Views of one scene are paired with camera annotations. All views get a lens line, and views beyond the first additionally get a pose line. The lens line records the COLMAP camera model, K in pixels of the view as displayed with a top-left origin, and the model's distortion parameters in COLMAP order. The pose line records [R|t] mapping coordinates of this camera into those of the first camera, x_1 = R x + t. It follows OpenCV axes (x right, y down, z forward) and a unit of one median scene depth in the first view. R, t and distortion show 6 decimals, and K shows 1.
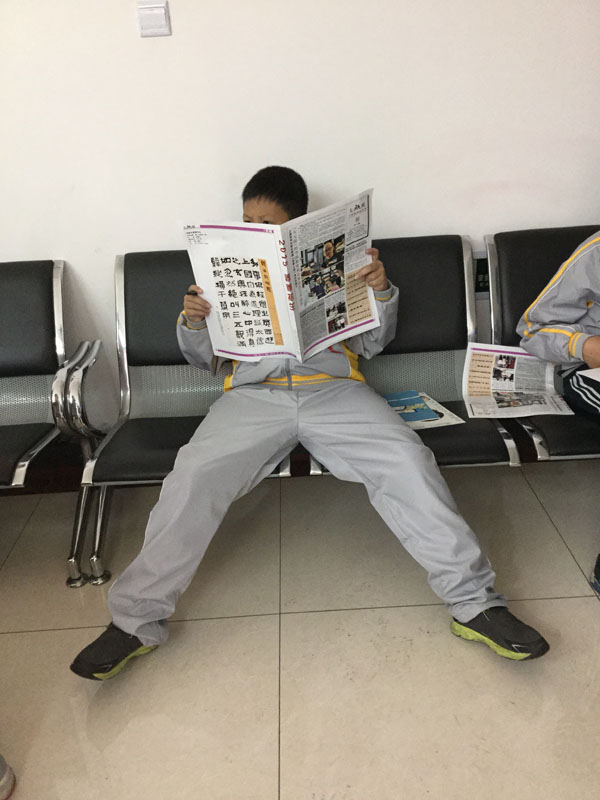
lens RADIAL K [[645.1, 0, 300.0], [0, 645.1, 400.0], [0, 0, 1]] dist [0.093766, 0.000493]
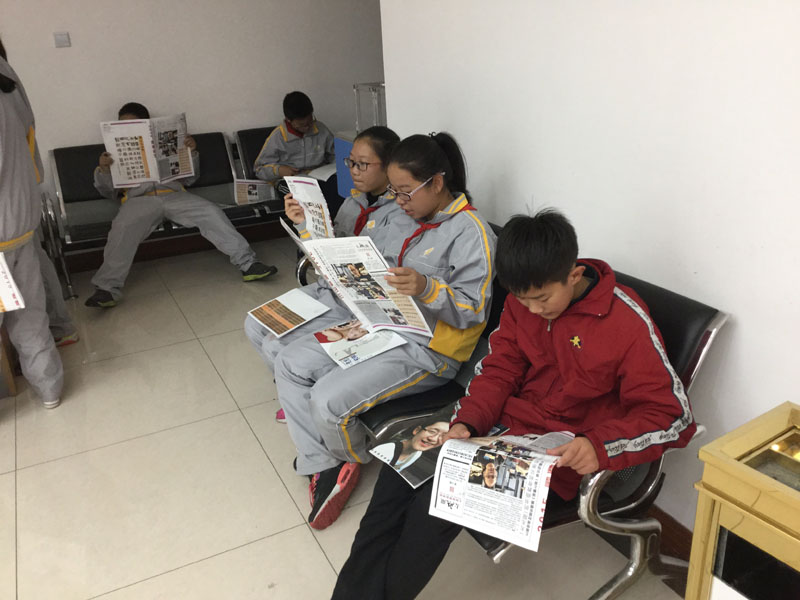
lens RADIAL K [[727.3, 0, 400.0], [0, 727.3, 300.0], [0, 0, 1]] dist [-0.004002, -0.002990]
pose [[0.897301, -0.135740, 0.420031, -0.368361], [0.187859, 0.978503, -0.085098, 0.713645], [-0.399451, 0.155265, 0.903511, -1.565828]]
